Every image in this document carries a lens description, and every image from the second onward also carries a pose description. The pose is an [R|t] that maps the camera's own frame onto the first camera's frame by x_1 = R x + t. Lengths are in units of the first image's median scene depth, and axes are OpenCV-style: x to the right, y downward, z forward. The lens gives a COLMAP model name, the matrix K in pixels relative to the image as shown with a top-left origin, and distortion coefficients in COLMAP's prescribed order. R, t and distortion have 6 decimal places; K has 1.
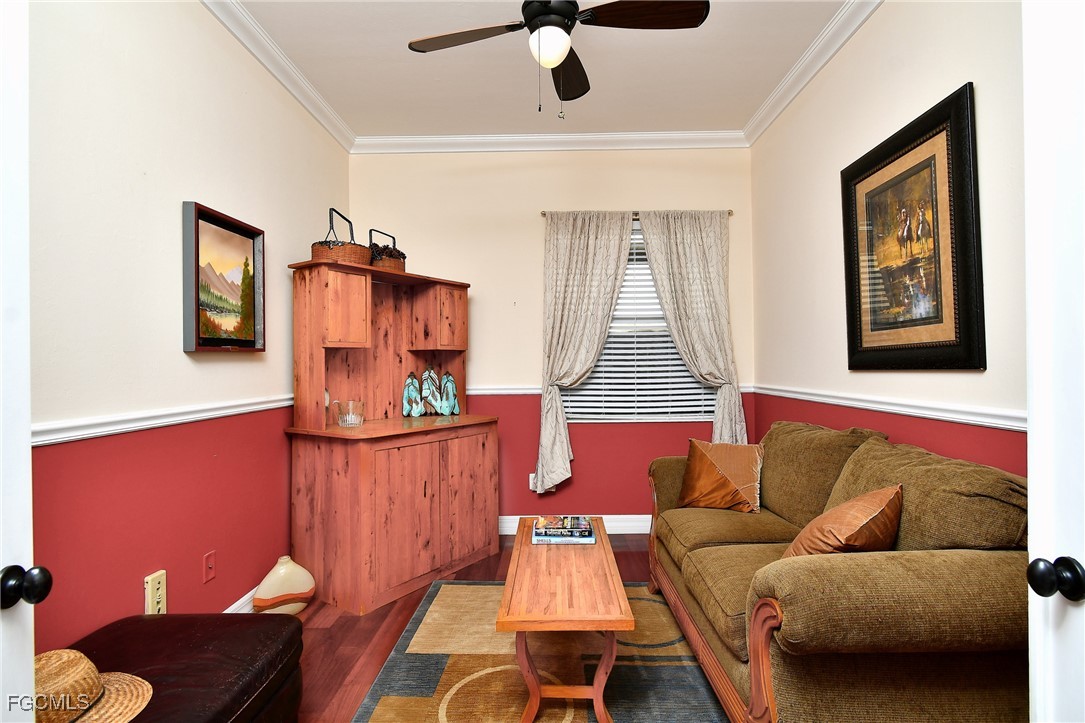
lens RADIAL K [[519.6, 0, 549.2], [0, 519.6, 356.8], [0, 0, 1]] dist [-0.001191, -0.000365]
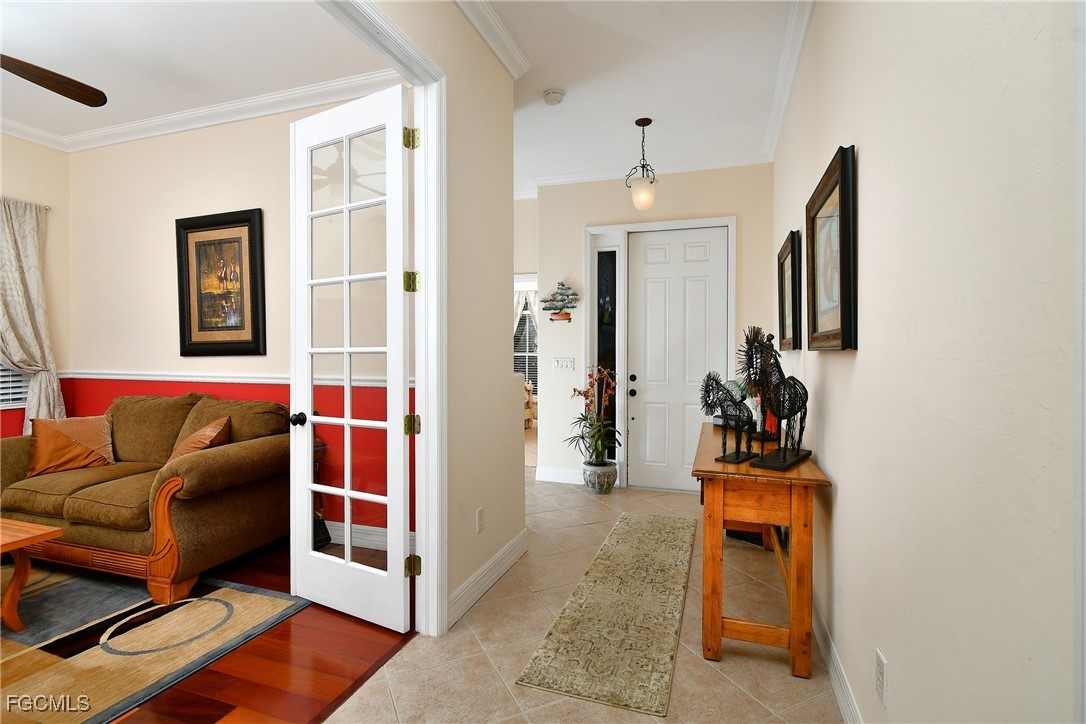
lens RADIAL K [[520.1, 0, 548.2], [0, 520.1, 358.7], [0, 0, 1]] dist [-0.001191, -0.000365]
pose [[0.320152, -0.005390, 0.947351, -0.601551], [-0.014174, 0.999845, 0.010478, 0.001649], [-0.947260, -0.016782, 0.320026, -0.569672]]
